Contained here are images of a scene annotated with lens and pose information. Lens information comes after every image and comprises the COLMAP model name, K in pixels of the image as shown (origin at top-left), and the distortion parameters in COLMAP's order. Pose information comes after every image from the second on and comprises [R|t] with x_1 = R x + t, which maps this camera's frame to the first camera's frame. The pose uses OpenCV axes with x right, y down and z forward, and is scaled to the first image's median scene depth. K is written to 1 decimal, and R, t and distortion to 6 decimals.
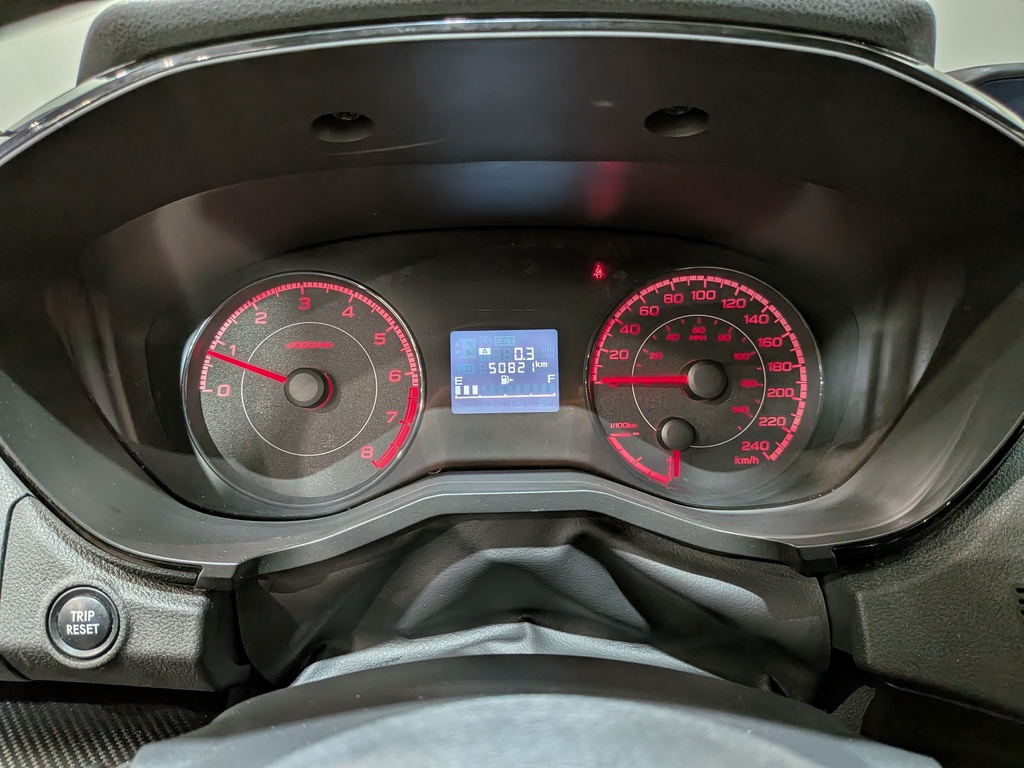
lens RADIAL K [[721.1, 0, 512.0], [0, 721.1, 384.0], [0, 0, 1]] dist [0.076605, -0.136382]
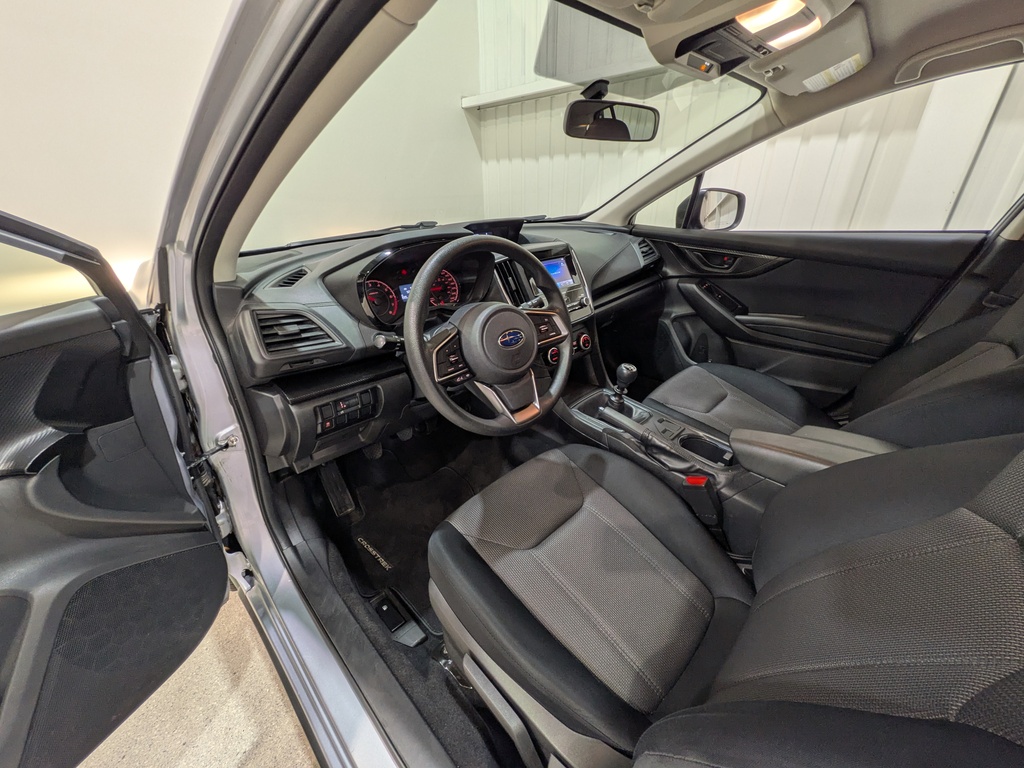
lens RADIAL K [[395.7, 0, 504.5], [0, 395.7, 378.6], [0, 0, 1]] dist [0.000265, 0.000006]
pose [[0.746641, -0.292783, 0.597332, -1.385050], [0.205659, 0.955541, 0.211295, 0.115363], [-0.632638, -0.034915, 0.773660, -1.668092]]
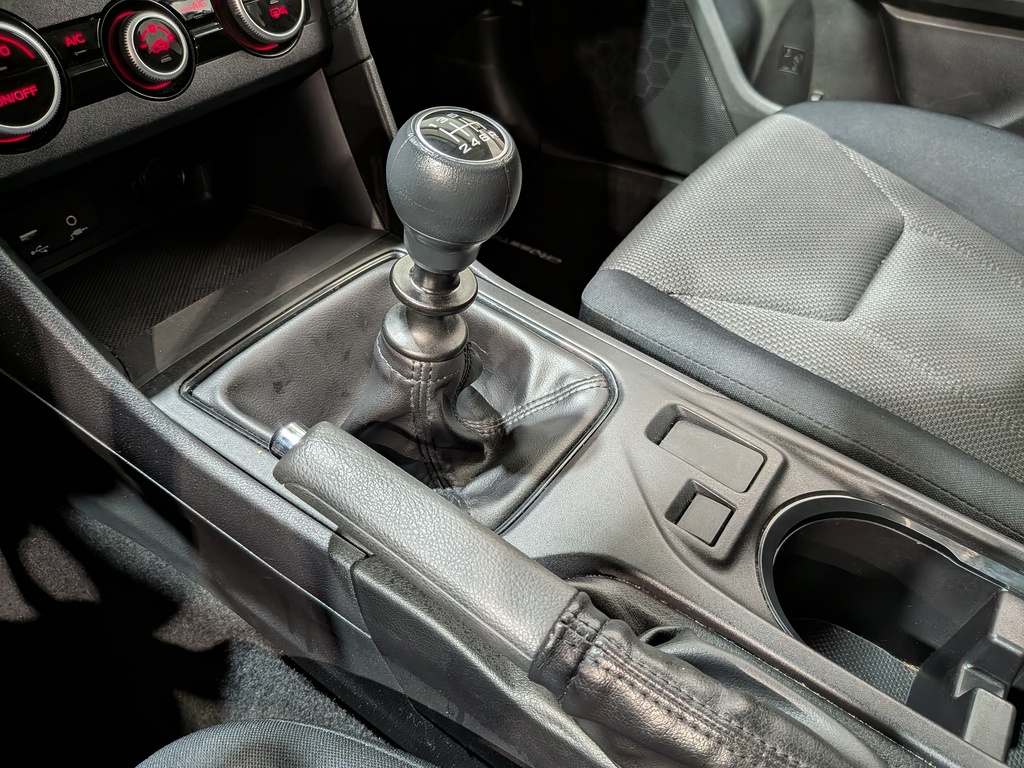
lens RADIAL K [[748.1, 0, 500.0], [0, 748.1, 386.9], [0, 0, 1]] dist [0.003111, 0.002578]
pose [[0.614123, -0.520949, 0.592845, 0.505049], [0.211309, 0.832299, 0.512472, 0.670349], [-0.760396, -0.189447, 0.621215, -0.552324]]
